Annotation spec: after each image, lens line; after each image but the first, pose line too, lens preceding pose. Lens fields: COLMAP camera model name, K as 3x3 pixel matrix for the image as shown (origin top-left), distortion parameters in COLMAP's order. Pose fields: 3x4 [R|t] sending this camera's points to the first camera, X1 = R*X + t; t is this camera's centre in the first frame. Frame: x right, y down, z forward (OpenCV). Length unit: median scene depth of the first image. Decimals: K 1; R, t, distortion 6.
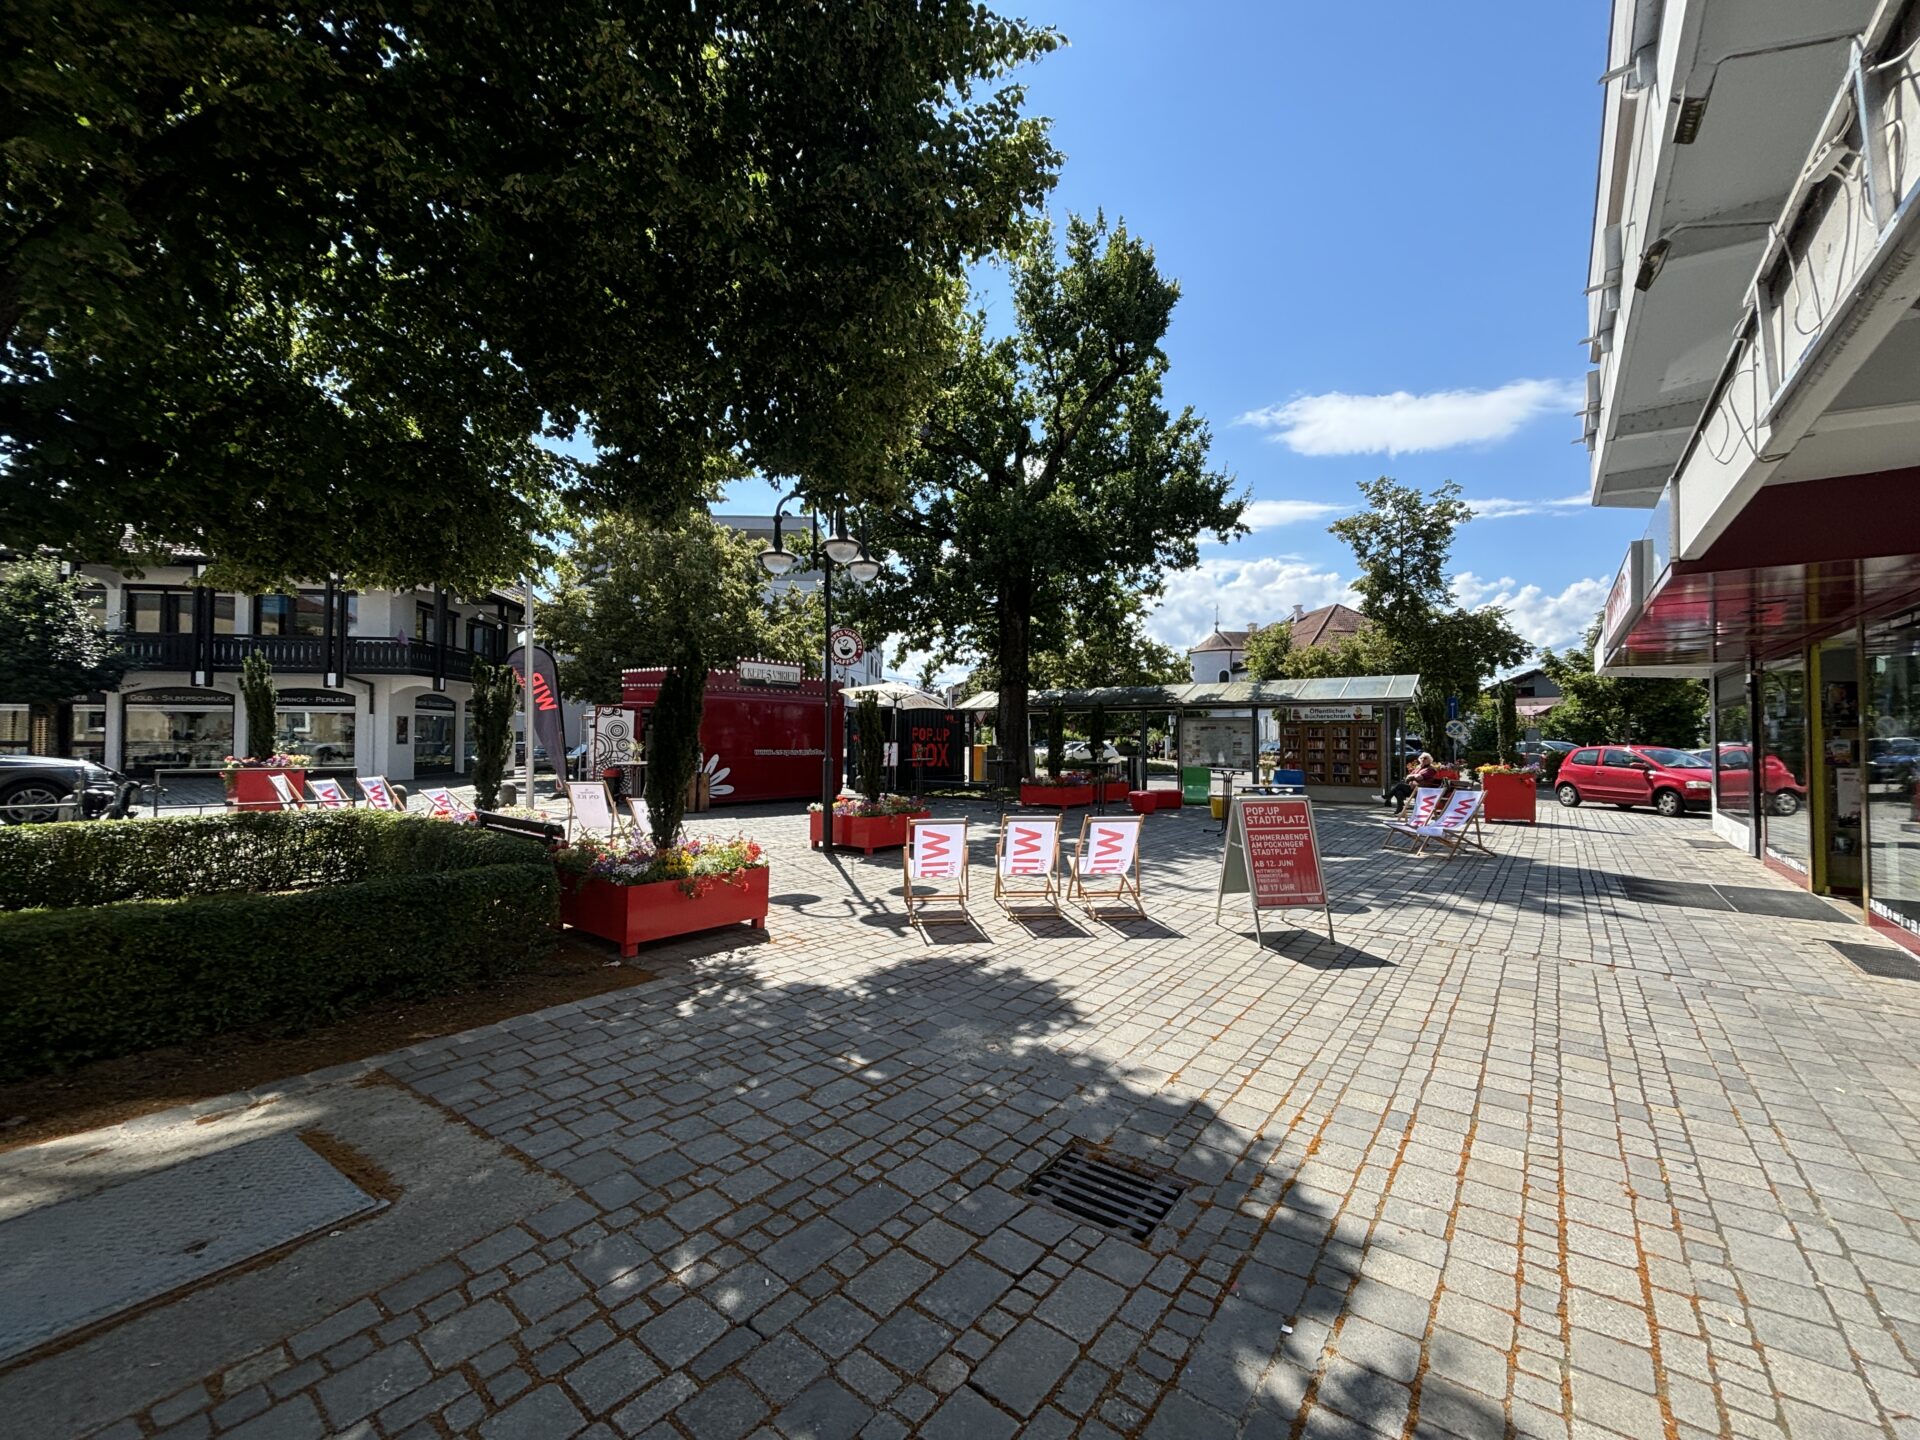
lens RADIAL K [[773.9, 0, 969.0], [0, 773.9, 704.3], [0, 0, 1]] dist [-0.001544, -0.000253]
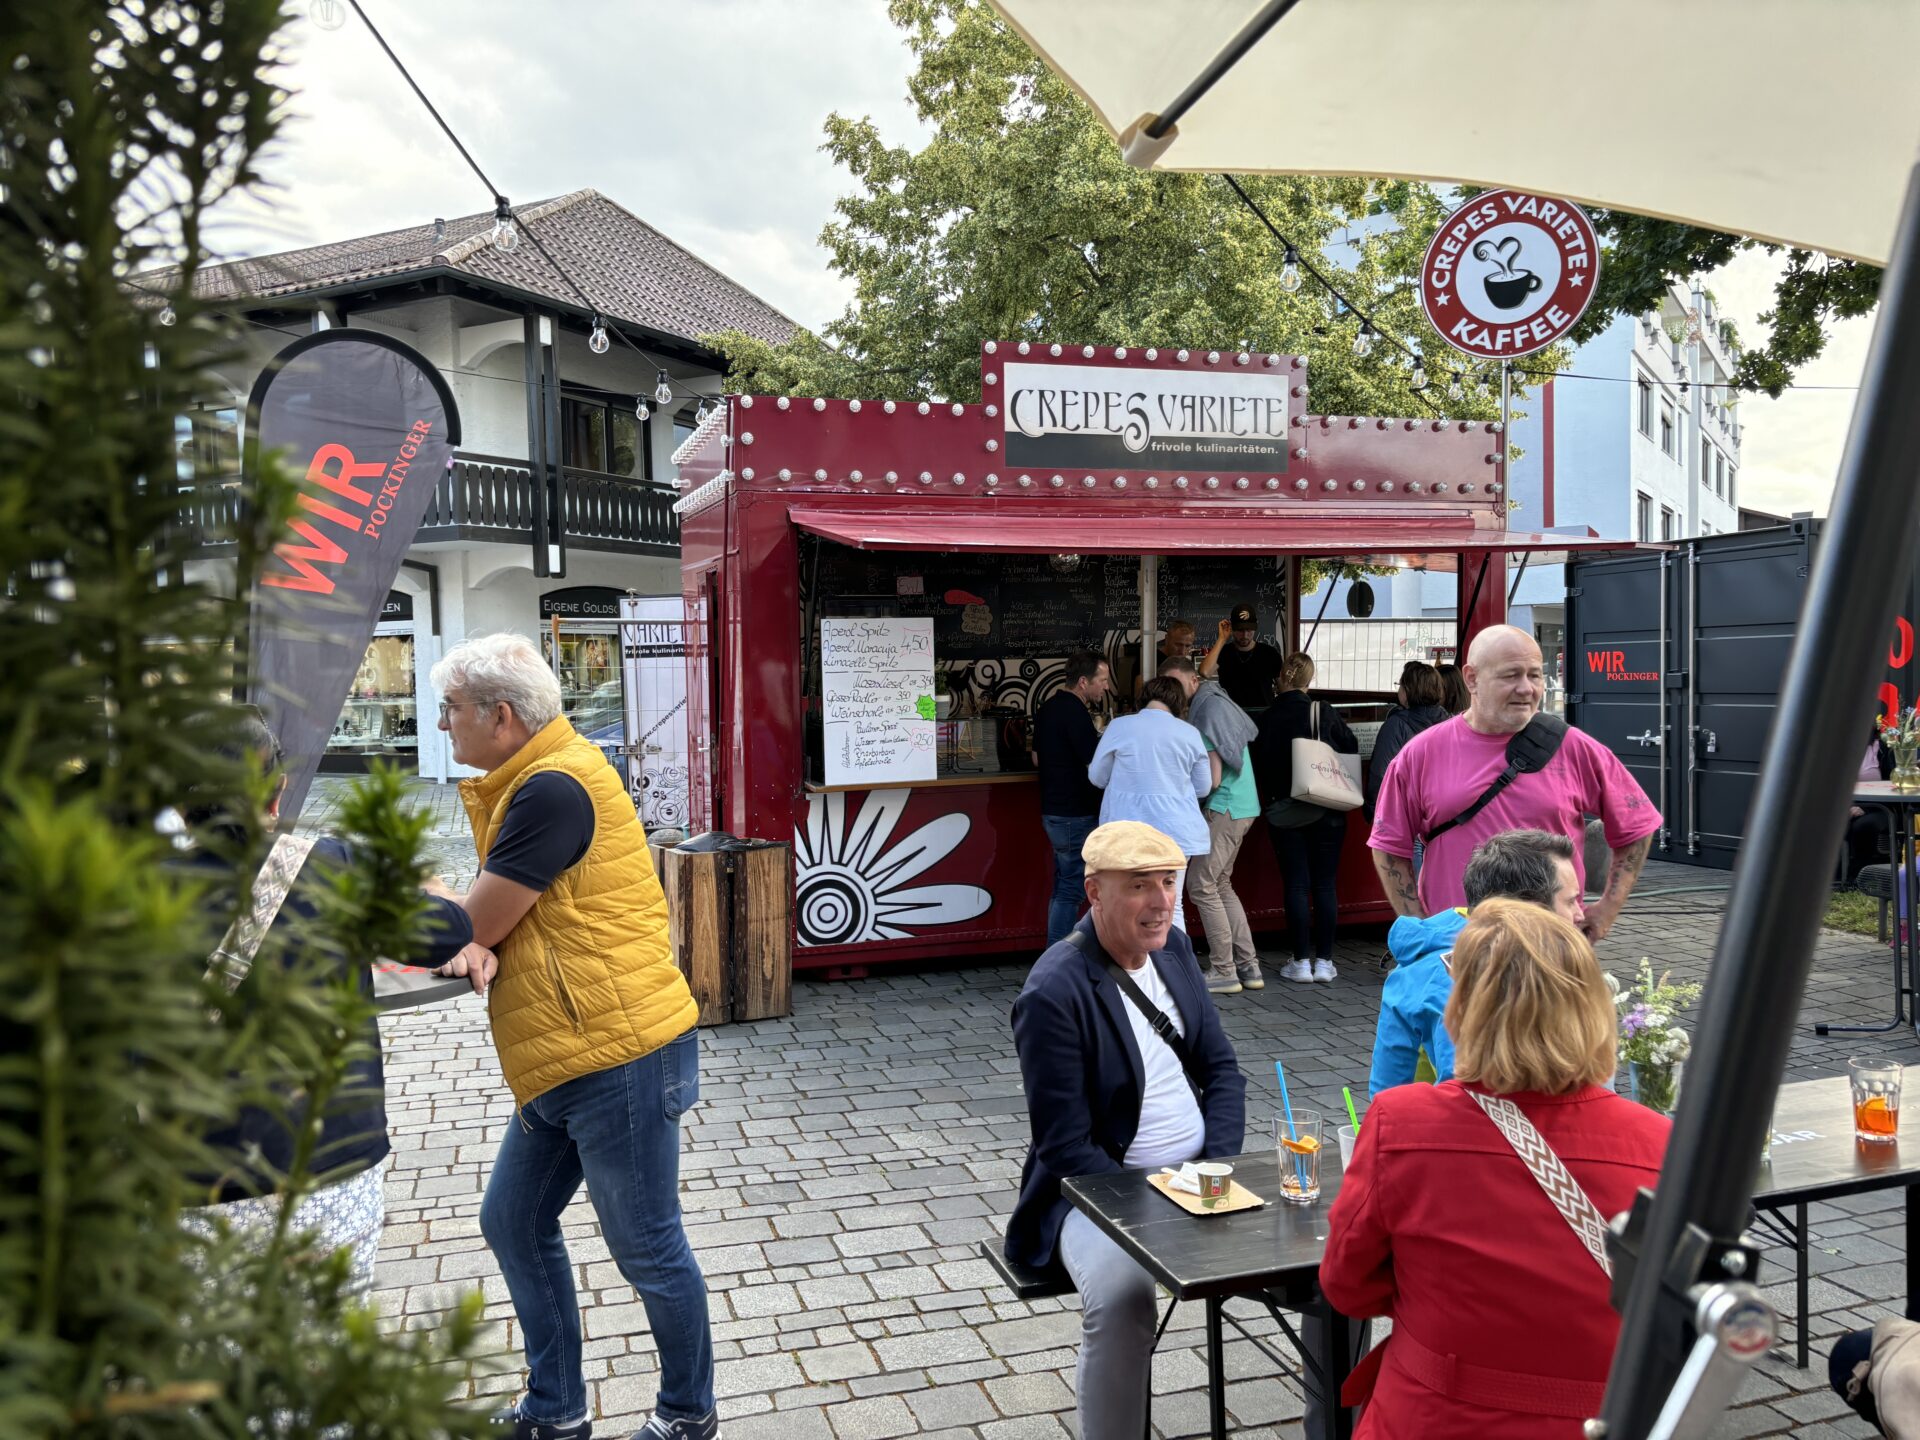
lens RADIAL K [[1469.6, 0, 953.0], [0, 1469.6, 729.2], [0, 0, 1]] dist [0.026728, 0.008811]
pose [[0.821136, 0.002755, -0.570726, -0.042560], [0.052228, 0.995430, 0.079949, 0.016092], [0.568338, -0.095457, 0.817240, 0.516866]]
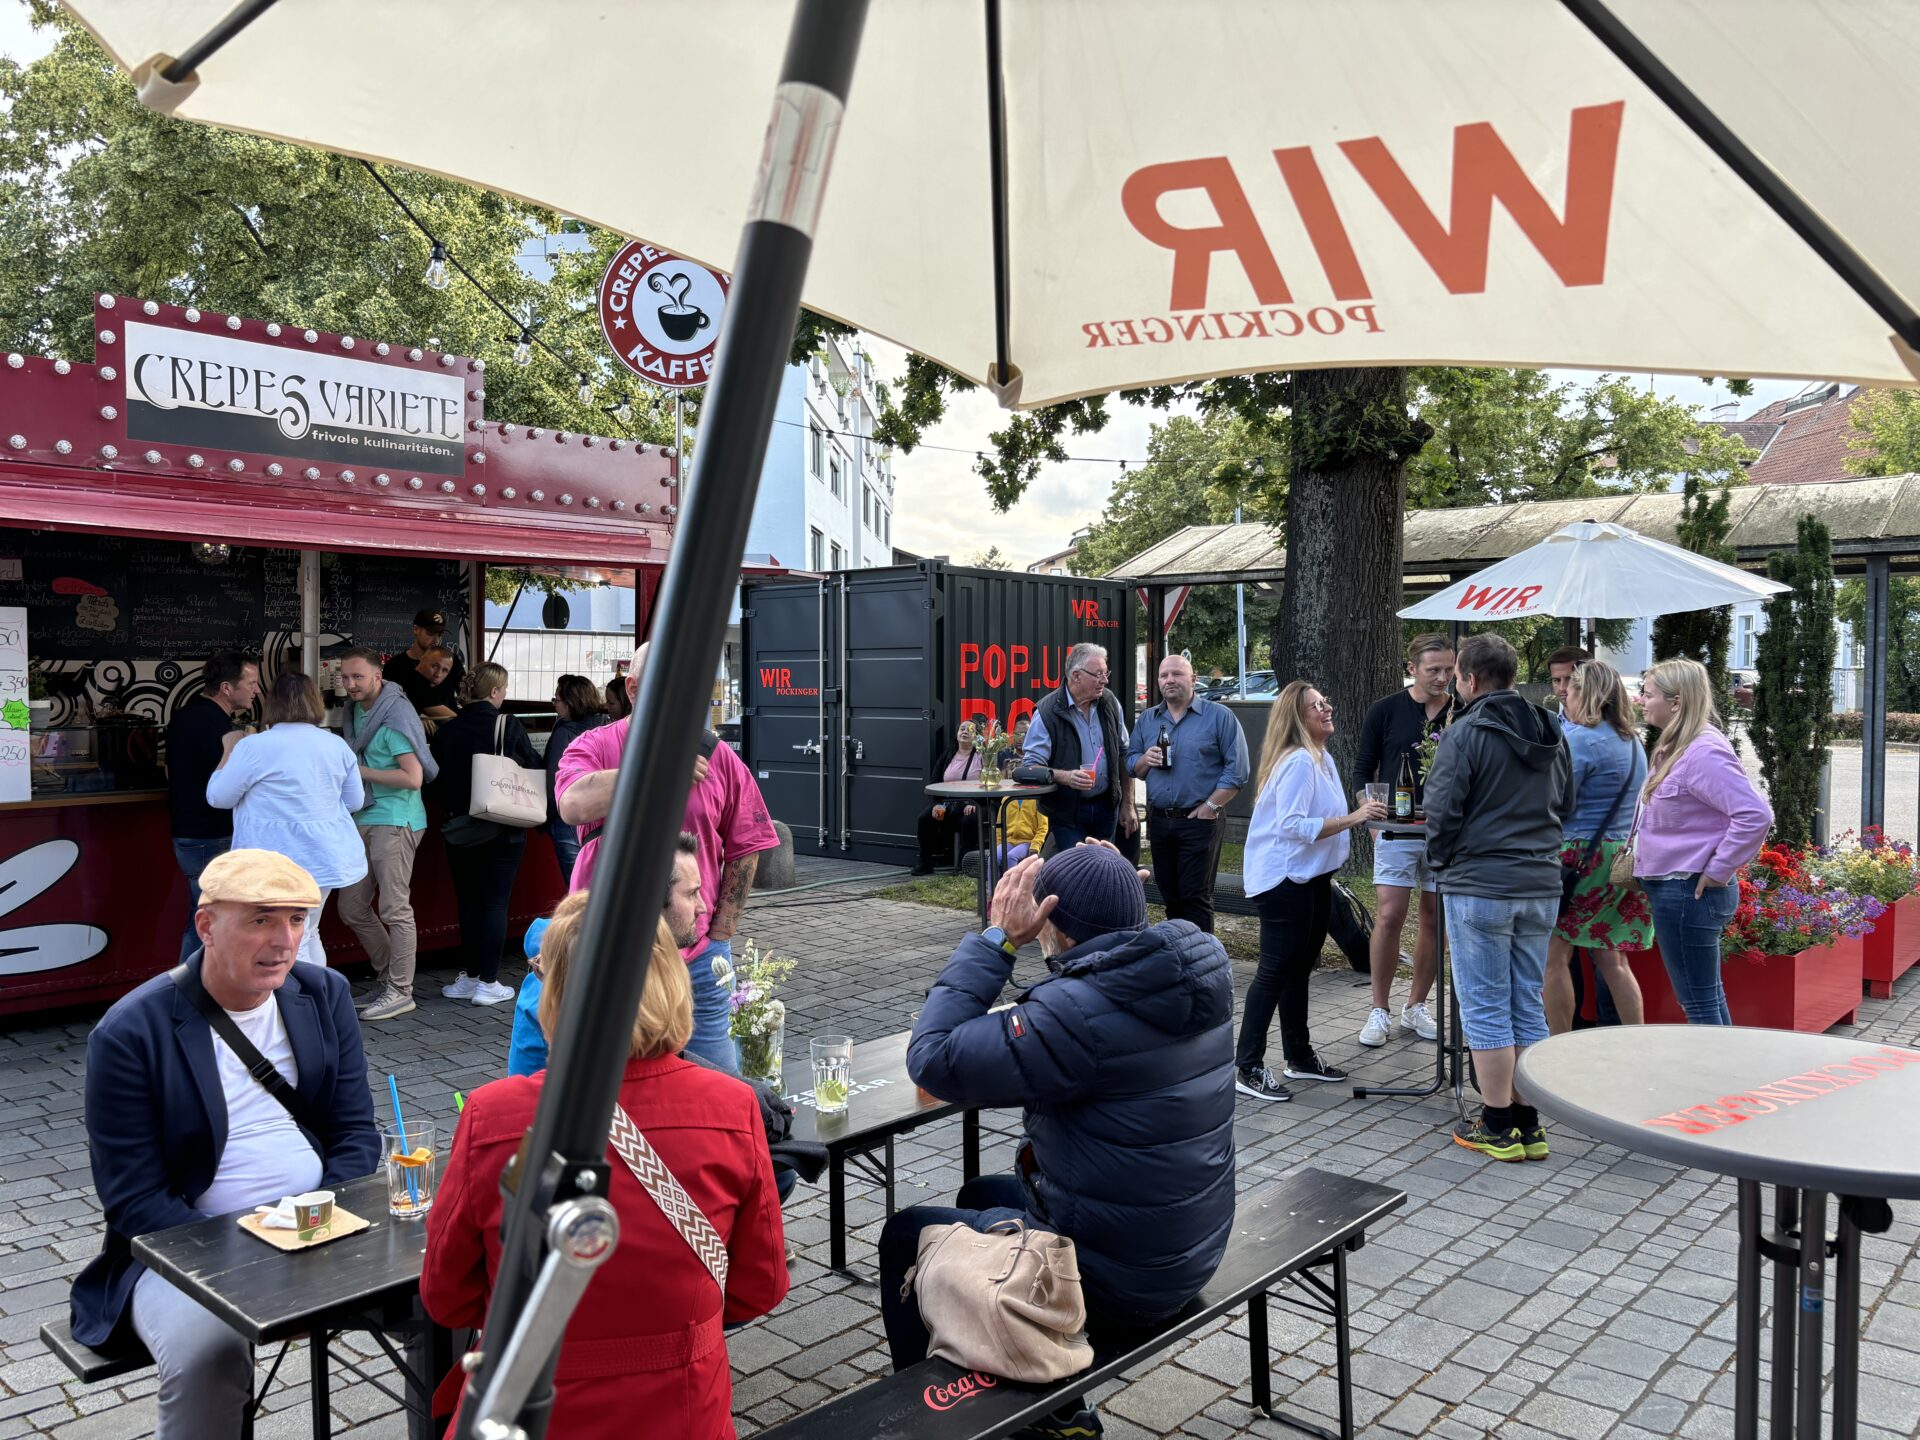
lens RADIAL K [[1469.6, 0, 953.0], [0, 1469.6, 729.2], [0, 0, 1]] dist [0.026728, 0.008811]
pose [[0.996607, -0.002025, -0.082284, -0.035363], [0.009221, 0.996151, 0.087163, 0.017306], [0.081791, -0.087626, 0.992790, 0.518318]]
